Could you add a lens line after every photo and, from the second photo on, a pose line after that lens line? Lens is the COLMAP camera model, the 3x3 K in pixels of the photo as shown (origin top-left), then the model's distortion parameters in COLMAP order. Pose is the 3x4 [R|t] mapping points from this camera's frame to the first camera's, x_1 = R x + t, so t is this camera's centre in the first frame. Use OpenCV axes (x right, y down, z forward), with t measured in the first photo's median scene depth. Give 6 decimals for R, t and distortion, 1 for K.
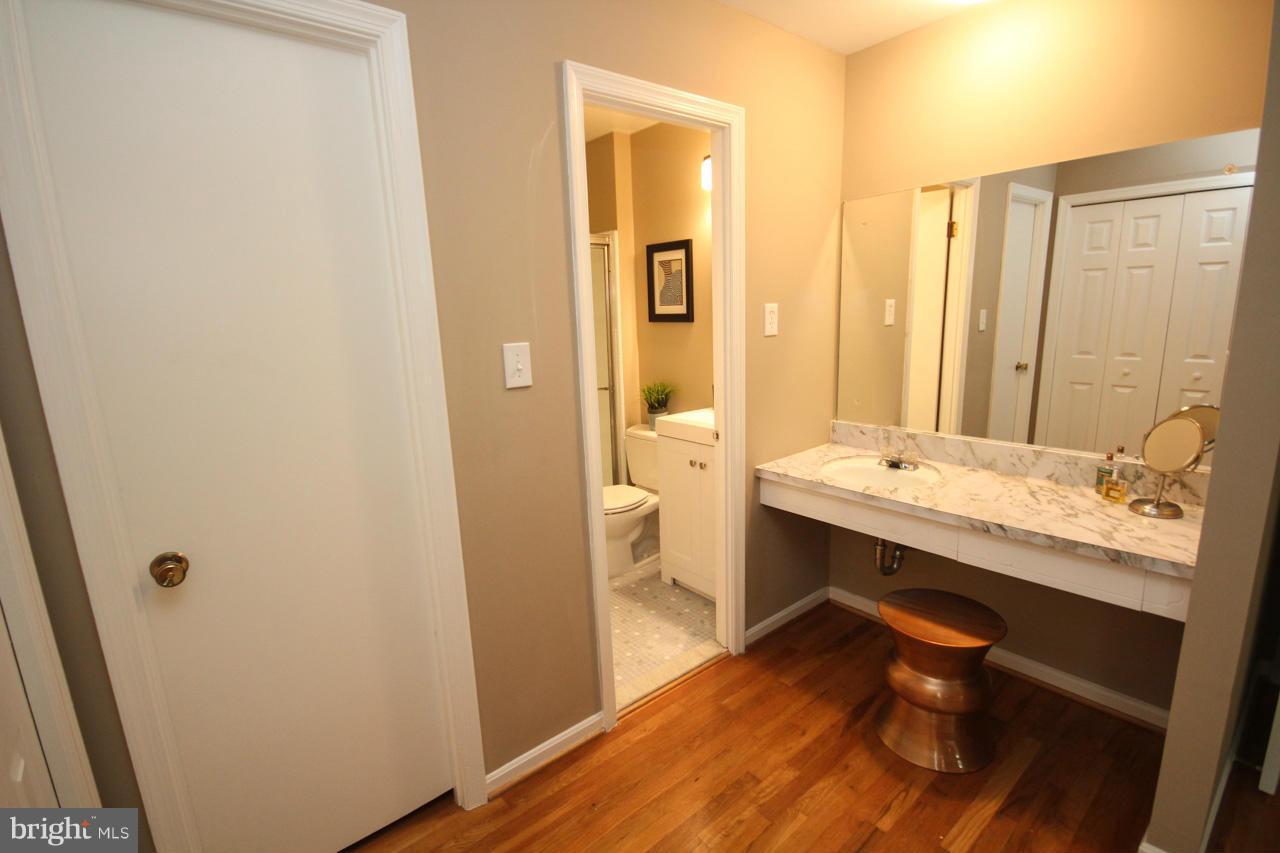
lens RADIAL K [[591.0, 0, 638.9], [0, 591.0, 427.6], [0, 0, 1]] dist [0.001257, 0.000031]
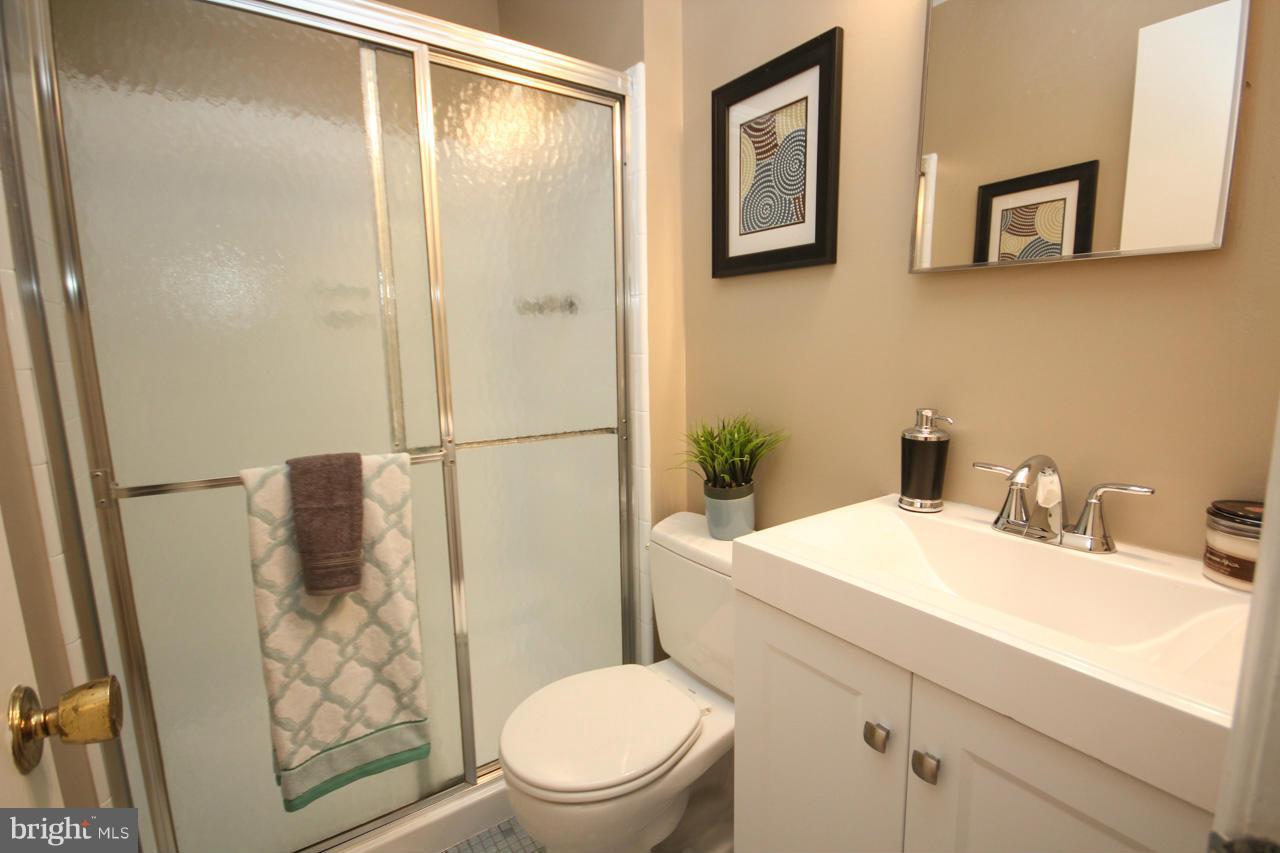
lens RADIAL K [[591.0, 0, 644.2], [0, 591.0, 424.9], [0, 0, 1]] dist [0.001257, 0.000031]
pose [[0.997139, 0.027033, -0.070588, 0.001042], [-0.030290, 0.998505, -0.045490, -0.053428], [0.069253, 0.047498, 0.996468, 0.589871]]
